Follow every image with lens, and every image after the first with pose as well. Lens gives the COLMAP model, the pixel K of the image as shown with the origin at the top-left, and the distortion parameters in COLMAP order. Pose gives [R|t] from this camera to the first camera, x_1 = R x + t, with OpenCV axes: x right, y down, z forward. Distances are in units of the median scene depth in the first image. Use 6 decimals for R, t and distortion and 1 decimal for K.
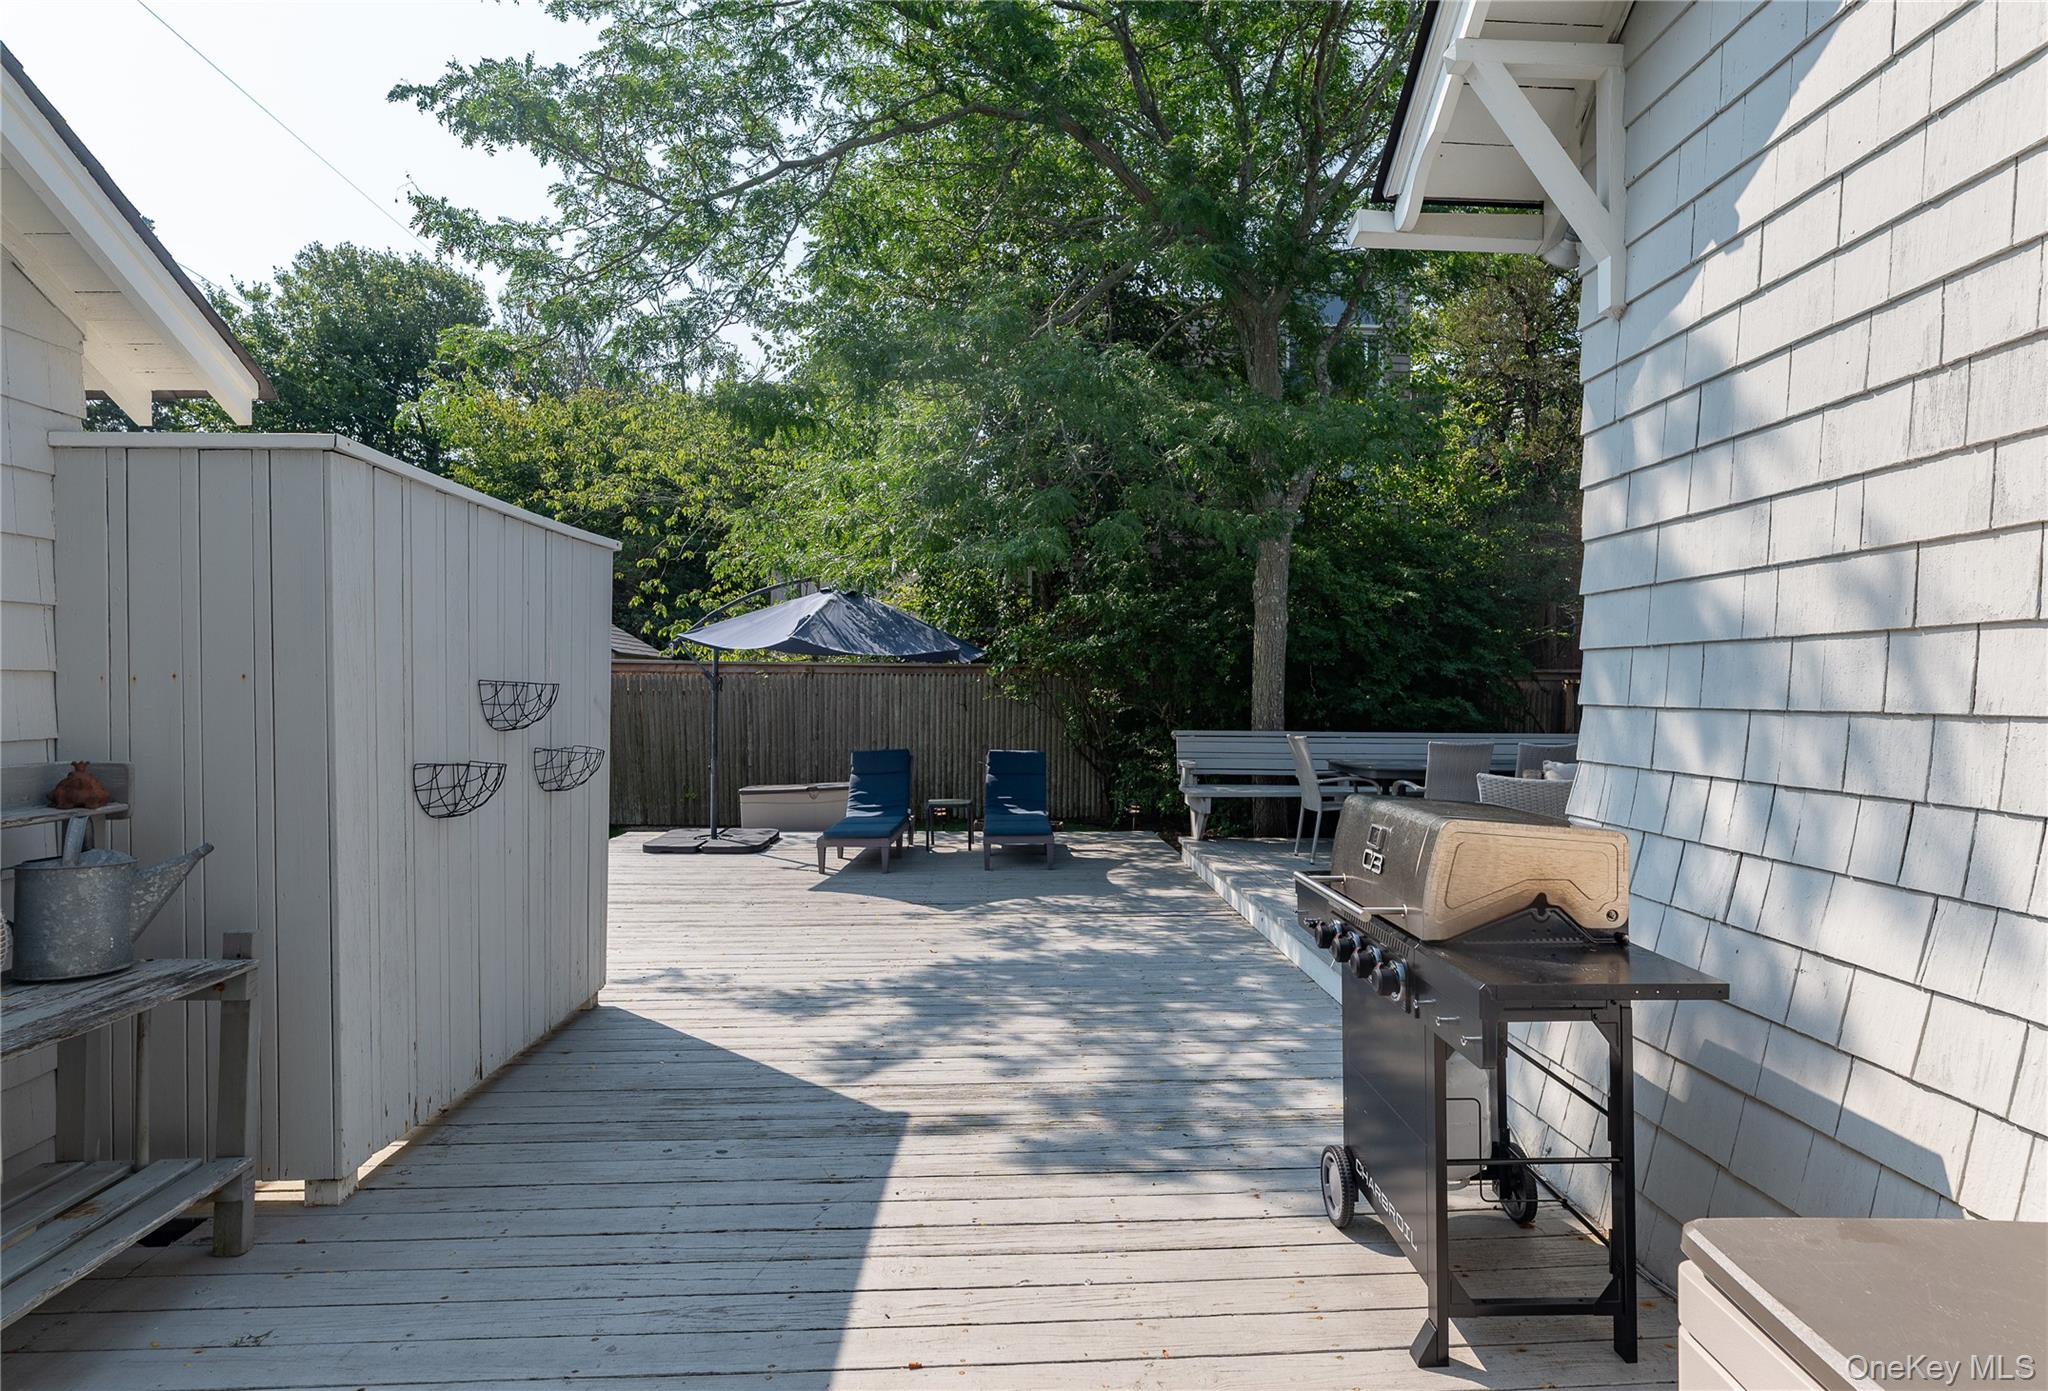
lens RADIAL K [[1058.0, 0, 1058.7], [0, 1058.0, 671.7], [0, 0, 1]] dist [-0.002697, -0.001394]
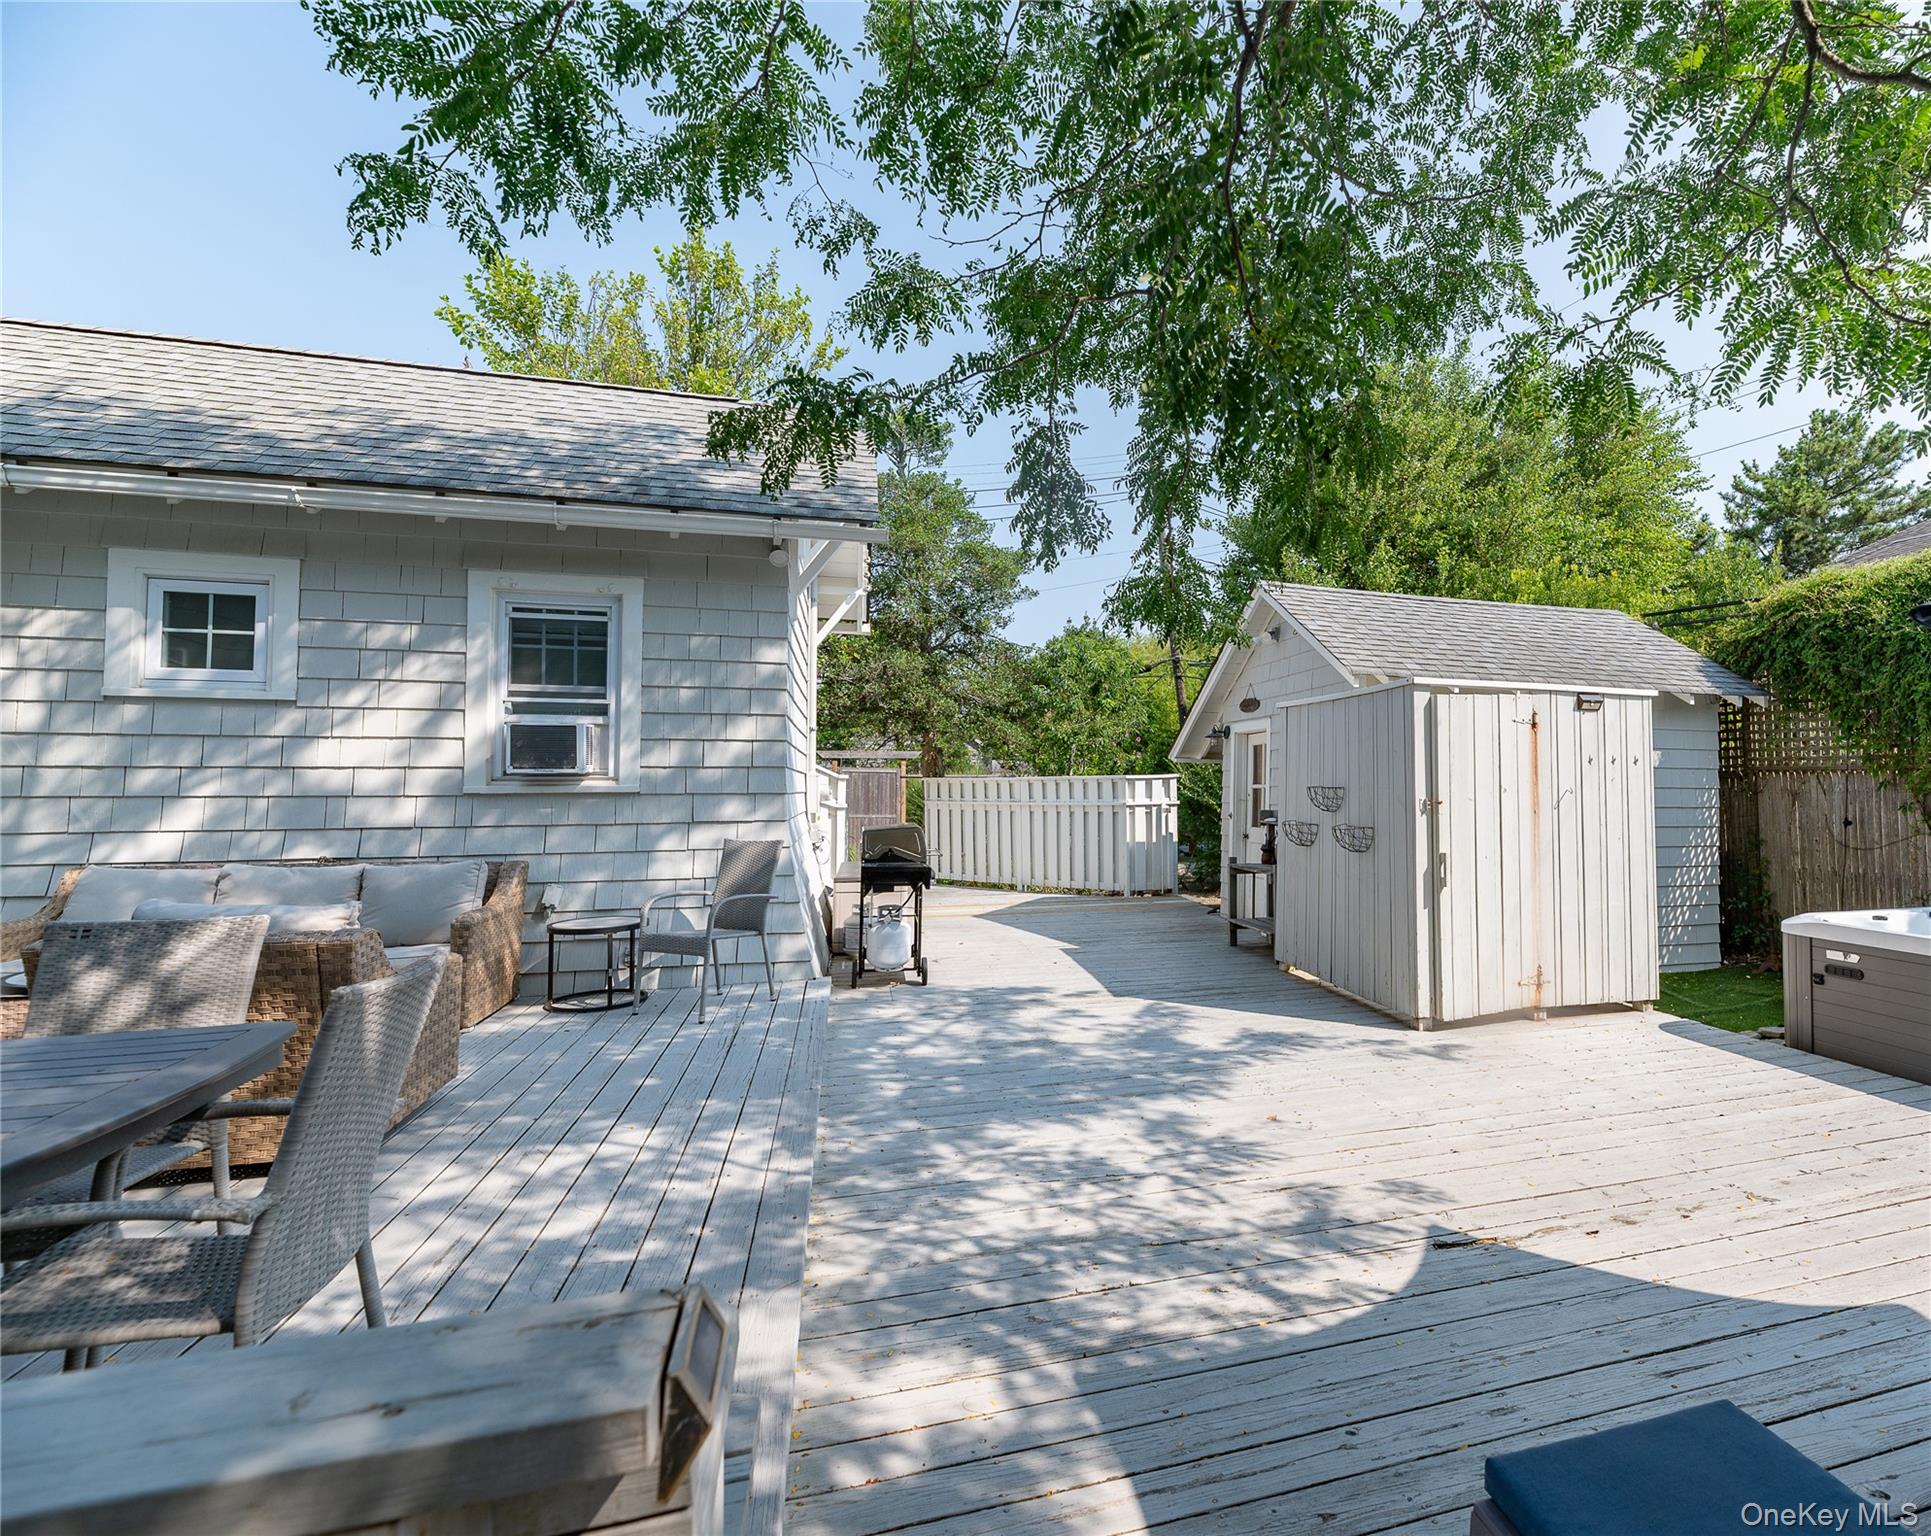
lens RADIAL K [[933.7, 0, 1148.3], [0, 933.7, 752.5], [0, 0, 1]] dist [-0.017337, -0.000308]
pose [[-0.968440, -0.016292, -0.248712, 0.186232], [-0.002435, 0.998432, -0.055920, 0.037527], [0.249233, -0.053549, -0.966962, 2.107534]]
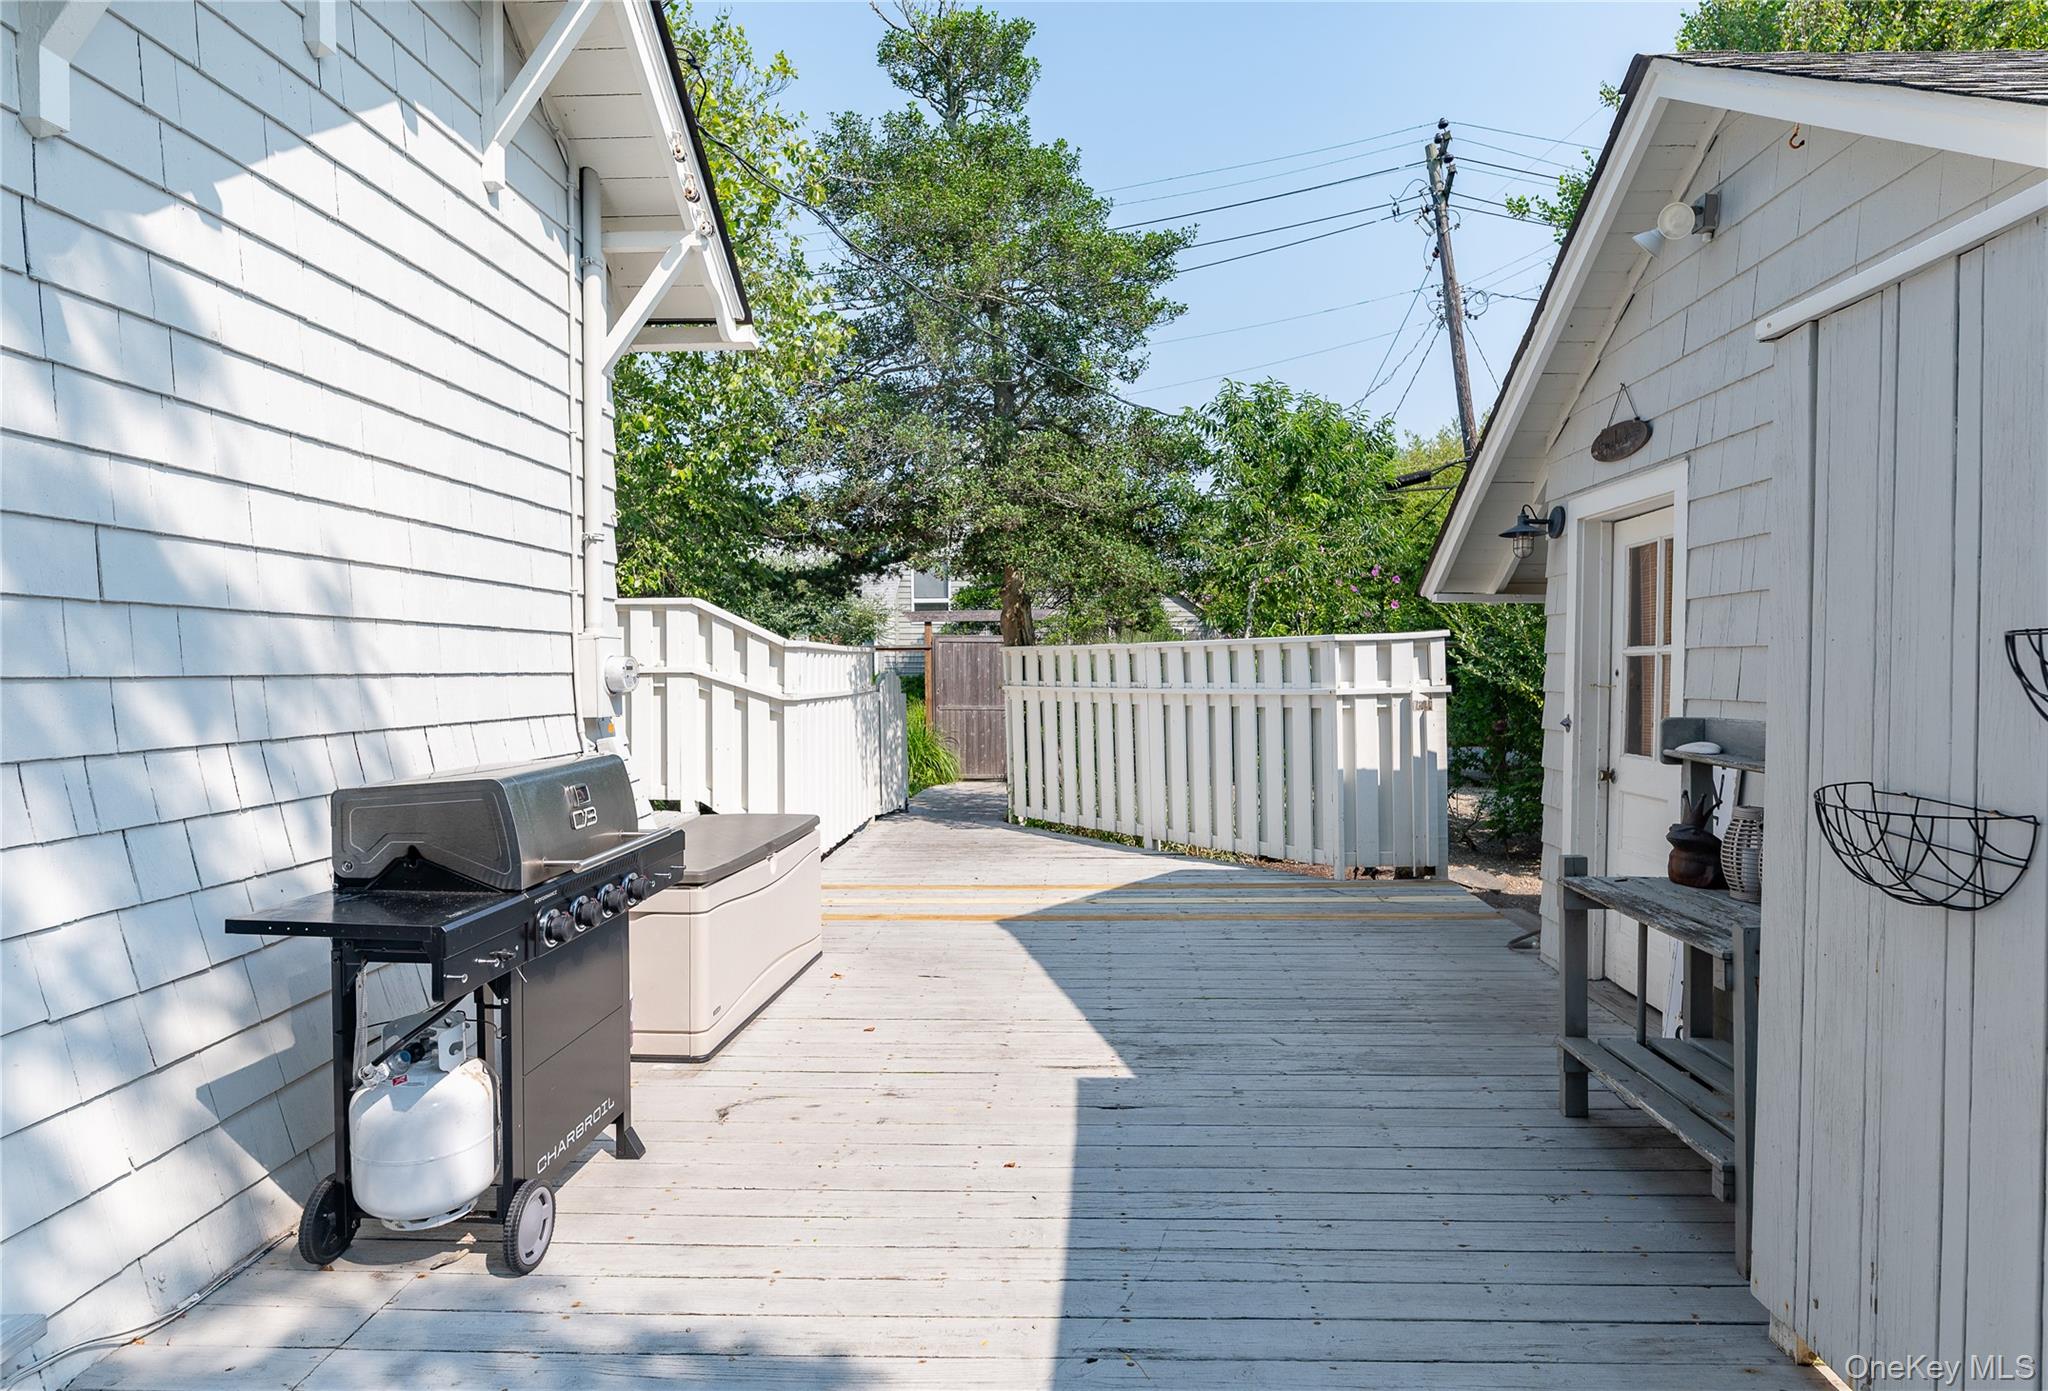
lens RADIAL K [[1128.2, 0, 1062.4], [0, 1128.2, 672.7], [0, 0, 1]] dist [0.004775, -0.000444]
pose [[-0.996630, 0.000819, 0.082028, -0.153023], [-0.000066, 0.999942, -0.010782, 0.025120], [-0.082032, -0.010751, -0.996572, 1.152697]]
